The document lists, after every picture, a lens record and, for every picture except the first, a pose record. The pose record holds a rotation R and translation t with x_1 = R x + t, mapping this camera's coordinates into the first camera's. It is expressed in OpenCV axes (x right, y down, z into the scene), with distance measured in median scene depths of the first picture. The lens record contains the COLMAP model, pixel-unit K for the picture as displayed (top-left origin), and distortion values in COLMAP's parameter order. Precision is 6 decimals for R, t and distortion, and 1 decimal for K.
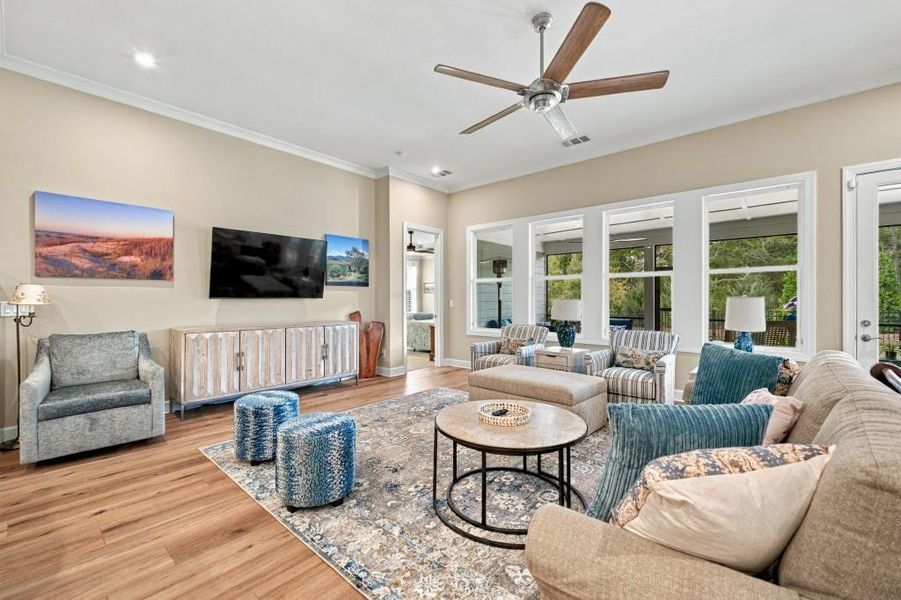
lens RADIAL K [[384.5, 0, 456.6], [0, 384.5, 303.8], [0, 0, 1]] dist [0.000195, -0.000074]
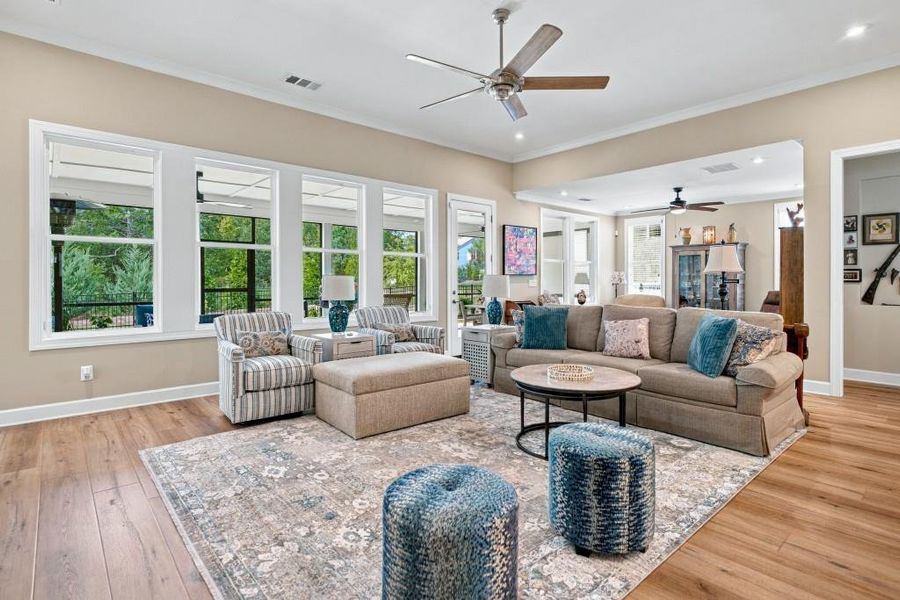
lens RADIAL K [[450.9, 0, 449.8], [0, 450.9, 282.1], [0, 0, 1]] dist [0.066097, -0.047099]
pose [[0.141602, -0.008106, 0.989890, -0.760510], [0.002272, 0.999967, 0.007864, -0.006593], [-0.989921, 0.001135, 0.141616, 0.684664]]
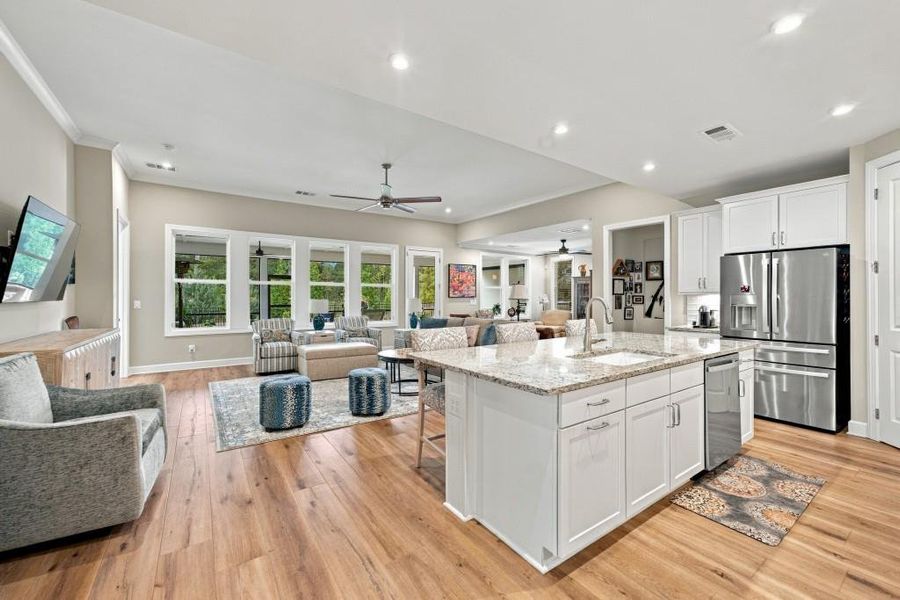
lens RADIAL K [[371.1, 0, 448.9], [0, 371.1, 288.3], [0, 0, 1]] dist [-0.001904, -0.000042]
pose [[0.254867, 0.018762, 0.966794, -1.147856], [-0.001130, 0.999817, -0.019105, -0.031799], [-0.966976, 0.003777, 0.254841, 0.130894]]
